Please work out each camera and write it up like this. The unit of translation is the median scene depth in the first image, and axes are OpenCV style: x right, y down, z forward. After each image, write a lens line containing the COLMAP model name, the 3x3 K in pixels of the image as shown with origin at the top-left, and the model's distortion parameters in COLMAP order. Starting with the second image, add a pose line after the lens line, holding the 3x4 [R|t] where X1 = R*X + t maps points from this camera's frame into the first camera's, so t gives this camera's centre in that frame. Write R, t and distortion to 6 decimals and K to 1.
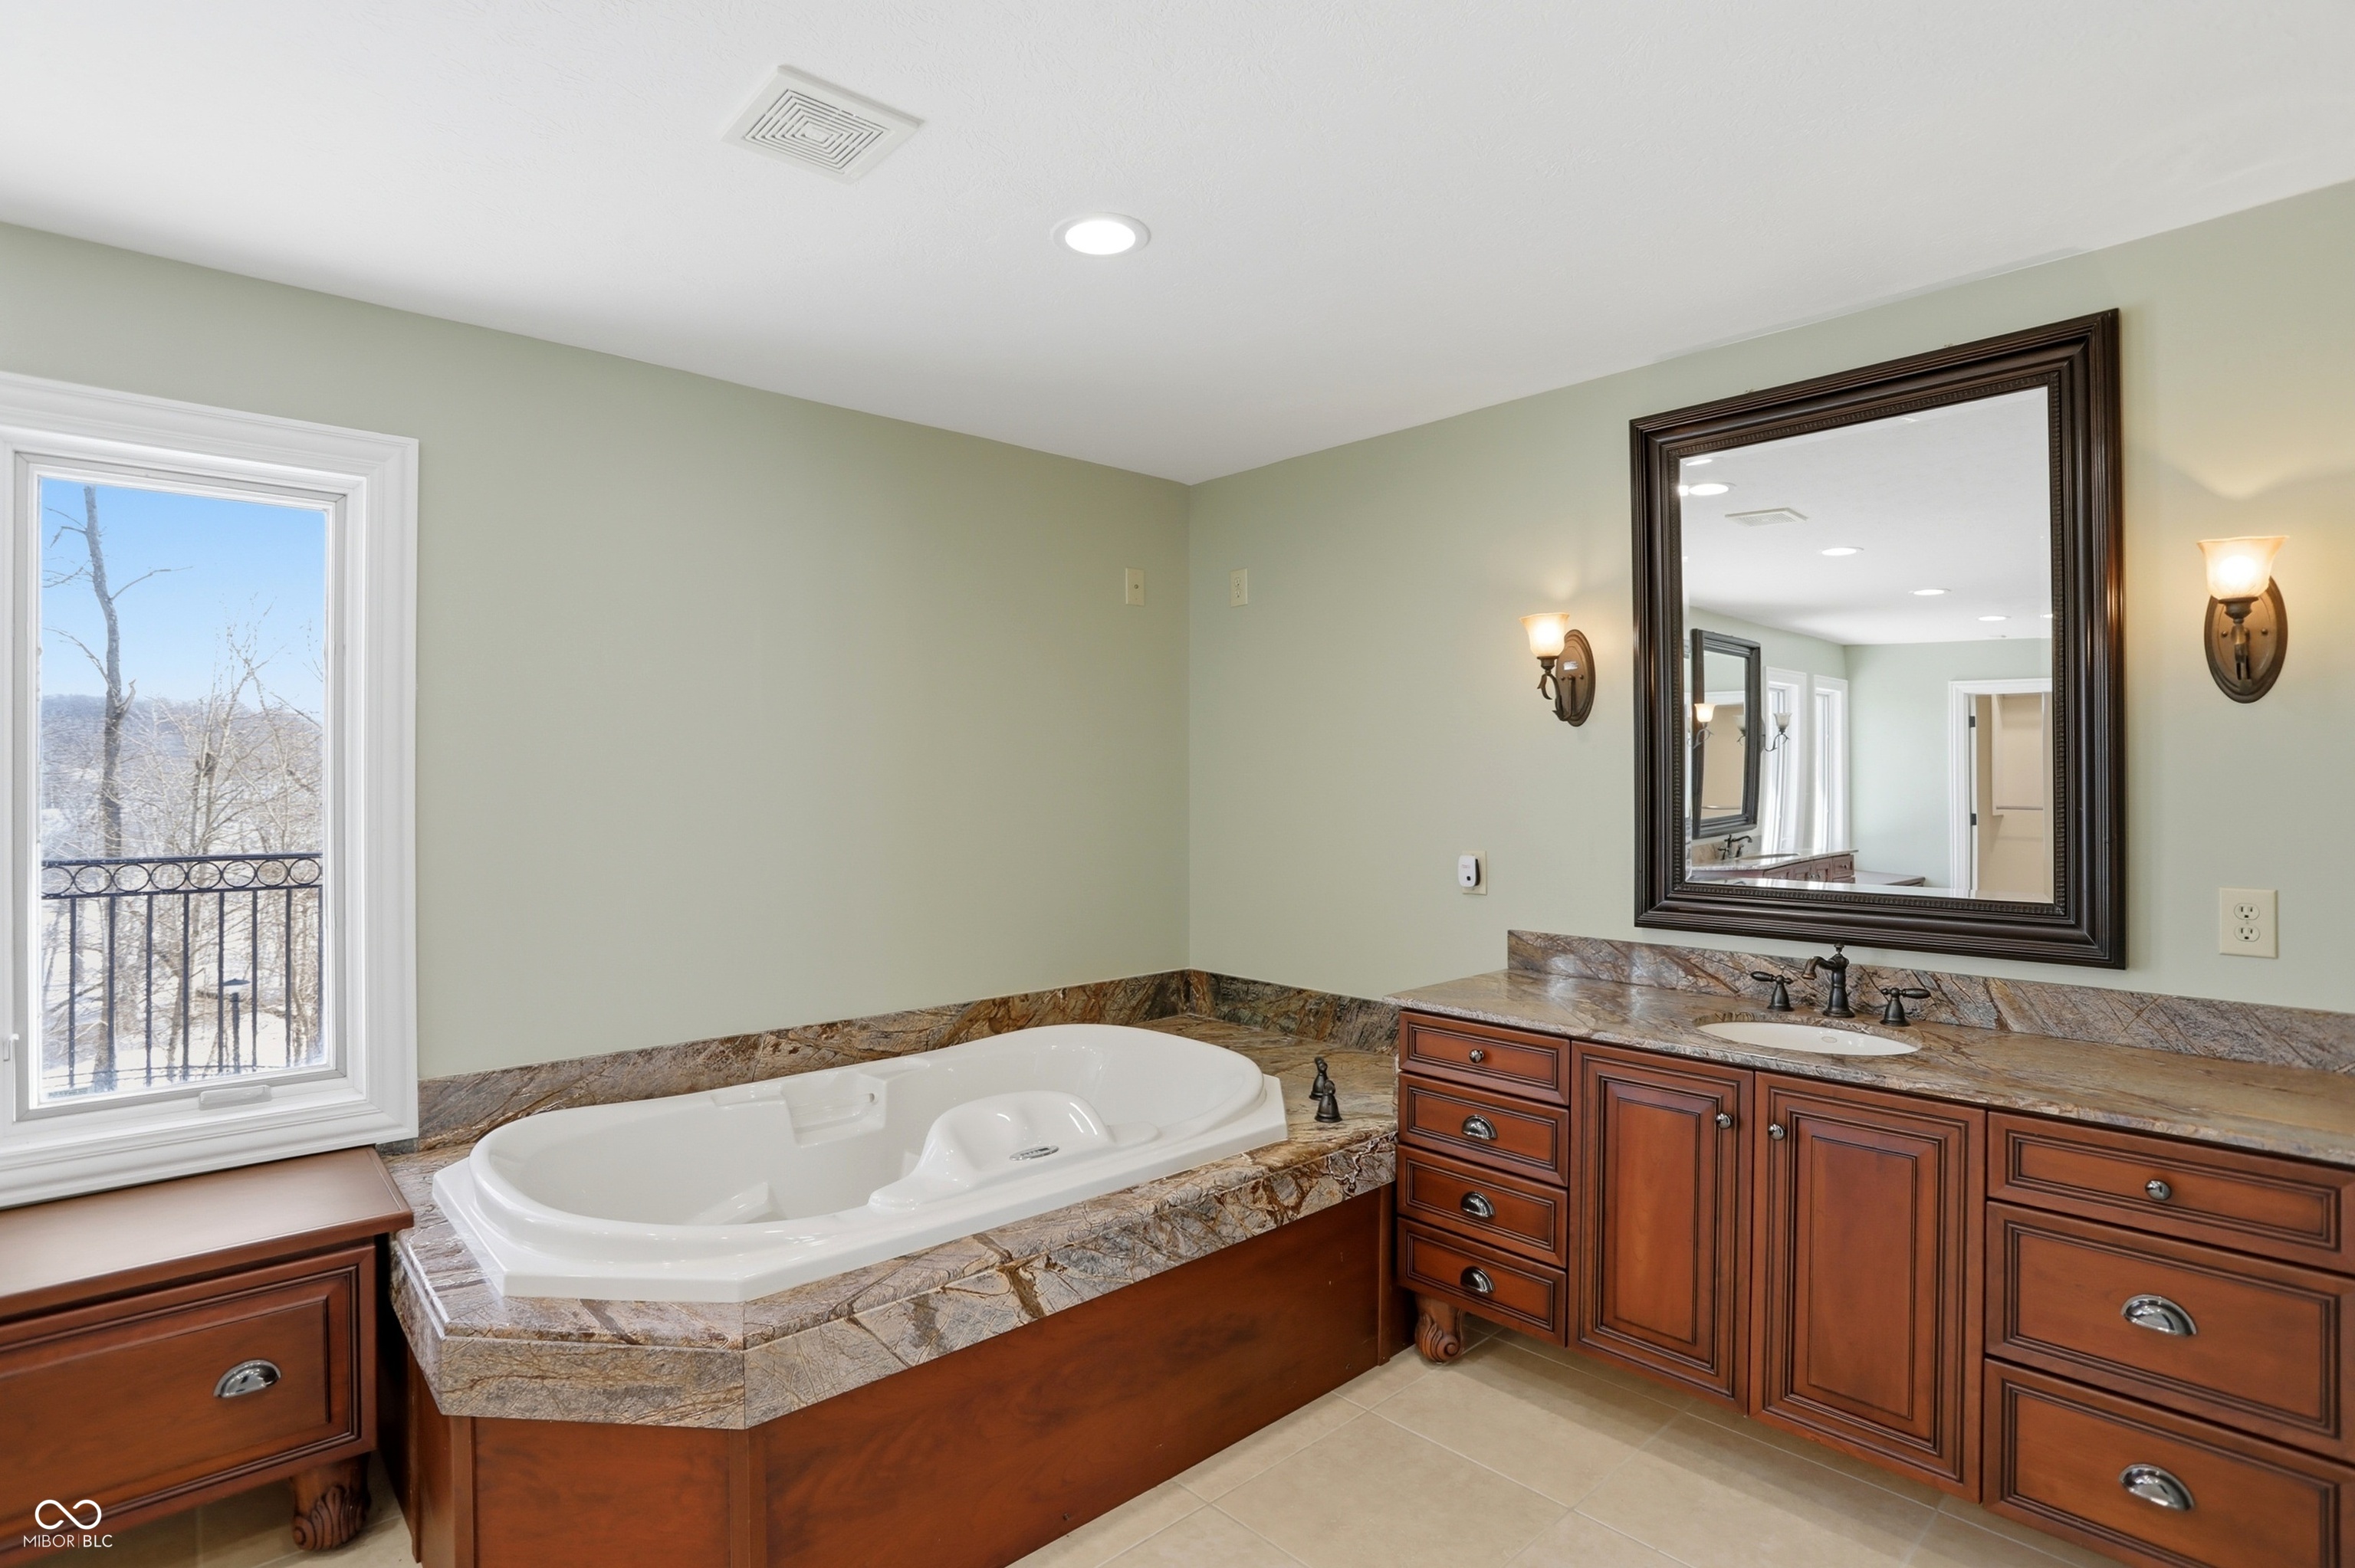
lens RADIAL K [[1167.8, 0, 1177.5], [0, 1167.8, 784.0], [0, 0, 1]] dist [-0.005496, -0.000172]
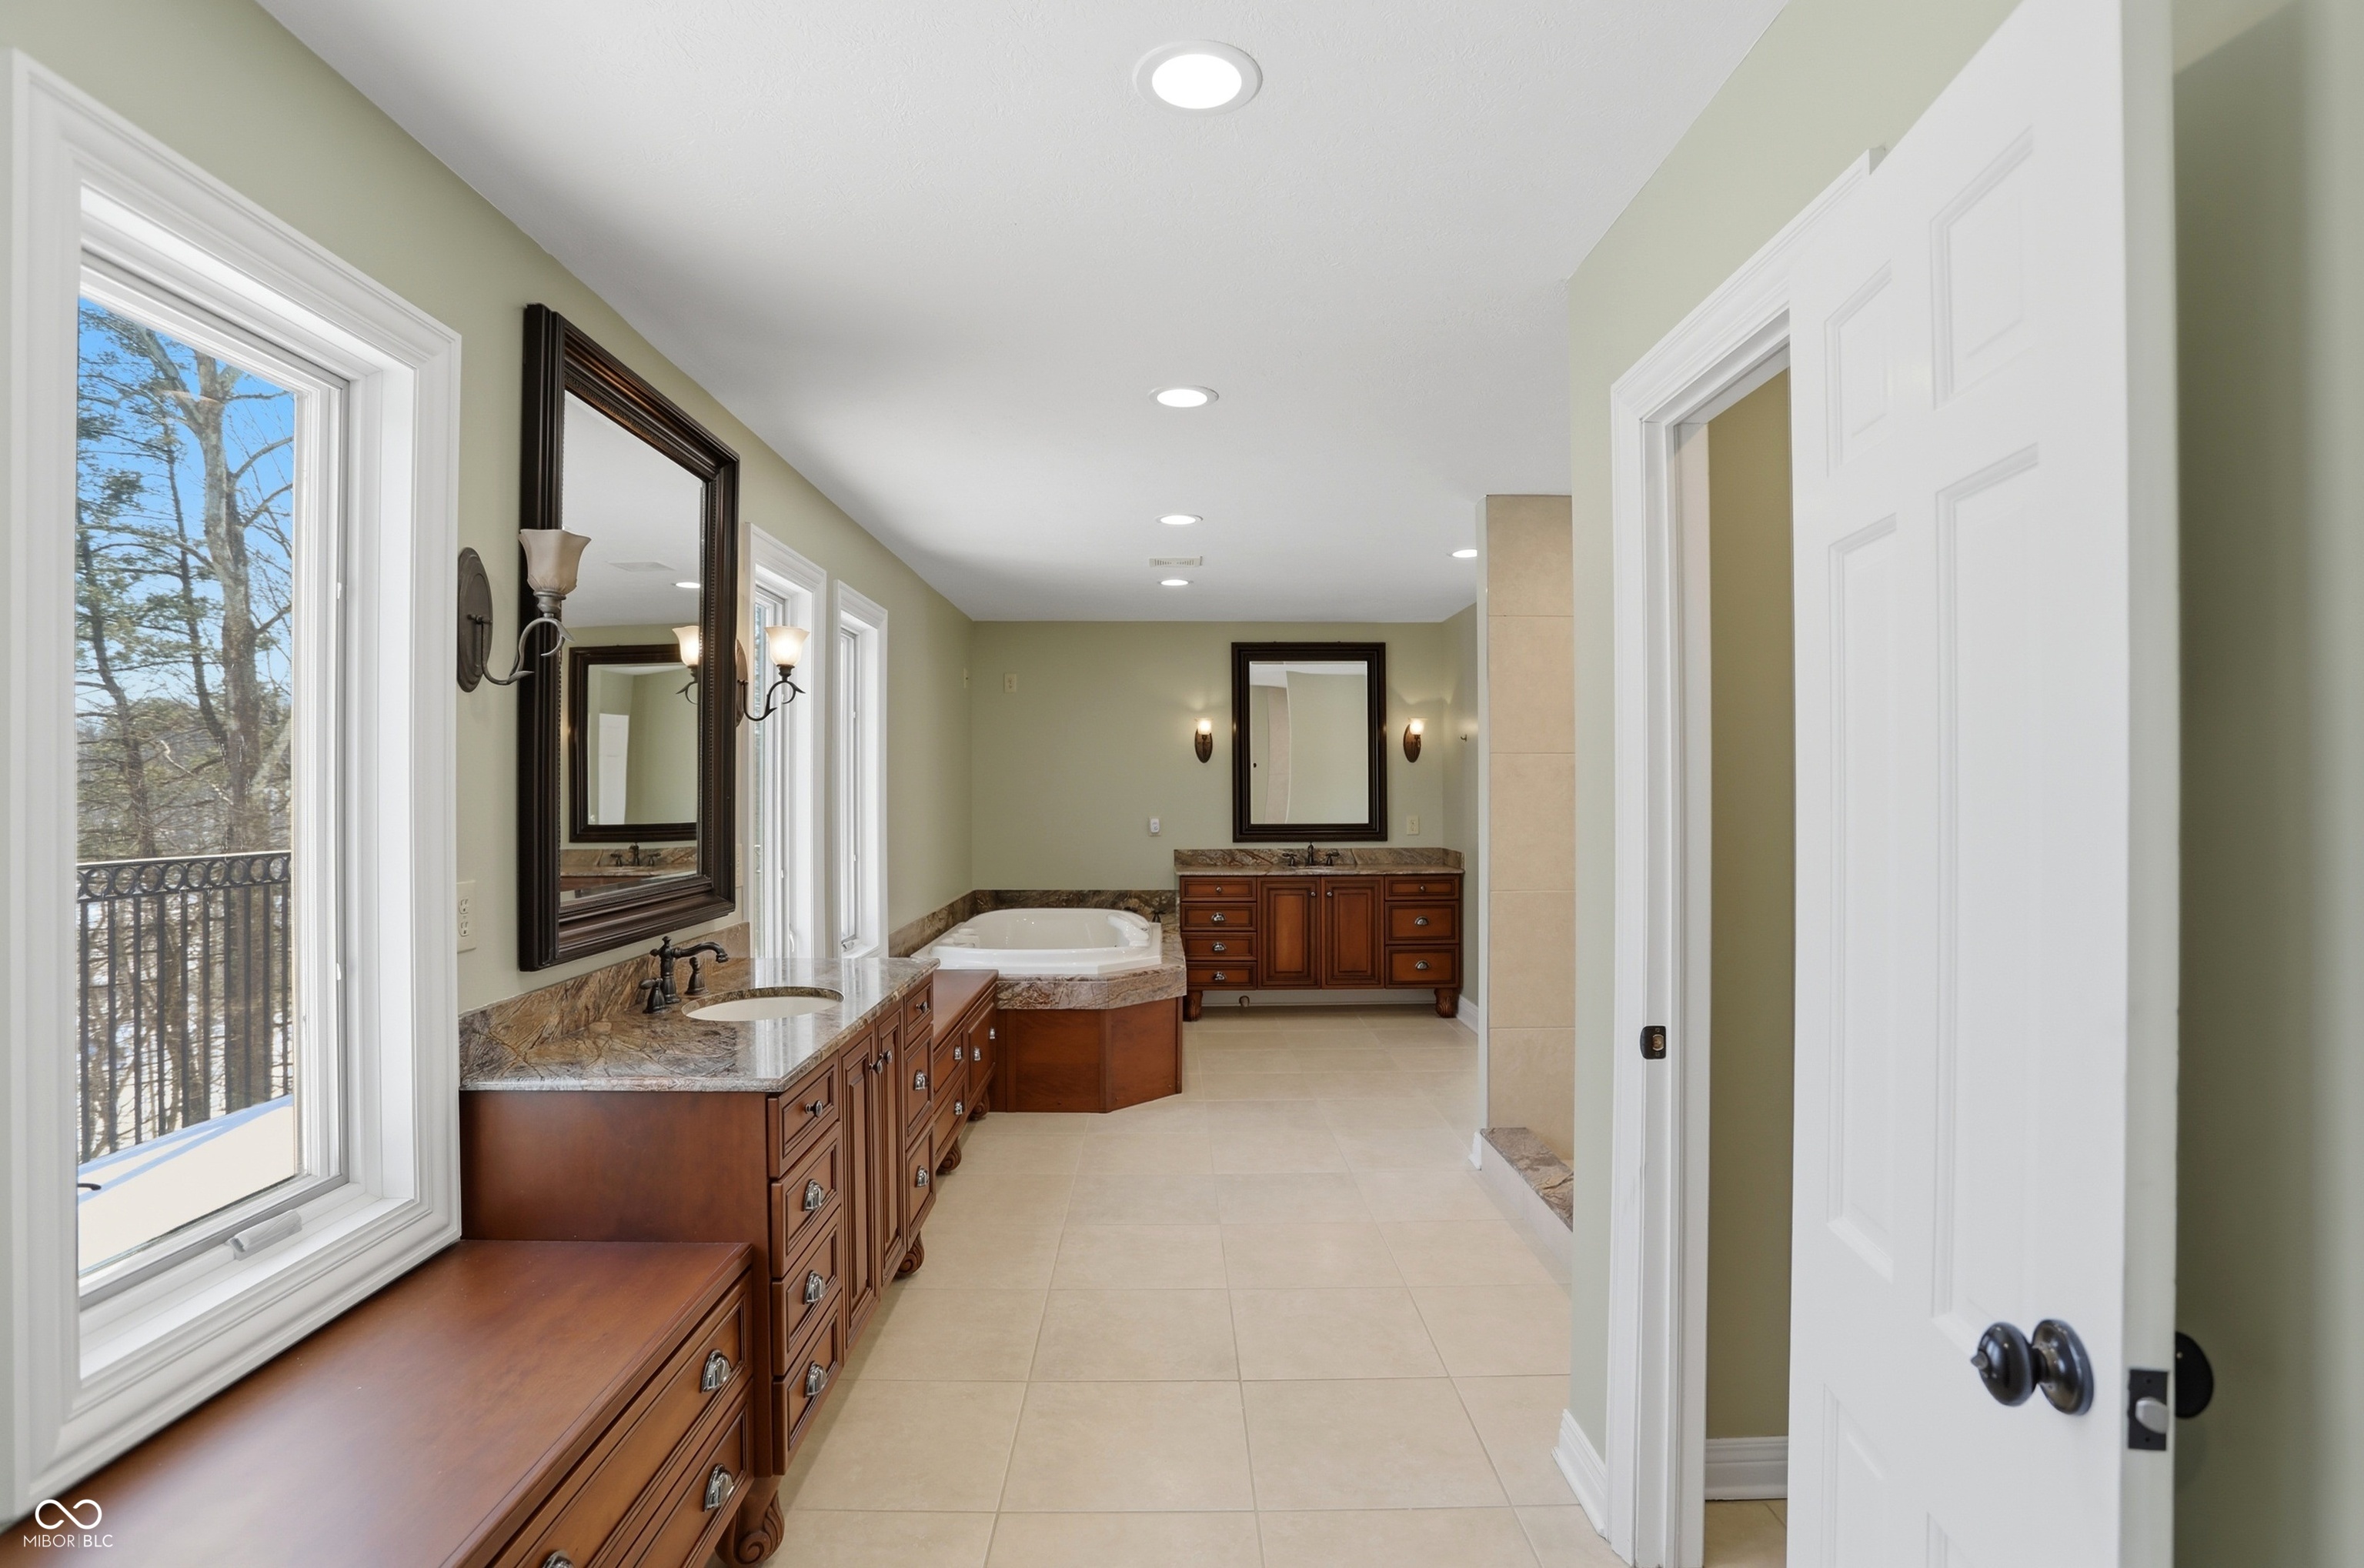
lens RADIAL K [[1172.3, 0, 1182.0], [0, 1172.3, 784.0], [0, 0, 1]] dist [-0.005496, -0.000172]
pose [[0.673665, -0.003339, 0.739030, -1.669022], [0.004932, 0.999988, 0.000022, -0.005815], [-0.739021, 0.003630, 0.673673, -0.674705]]
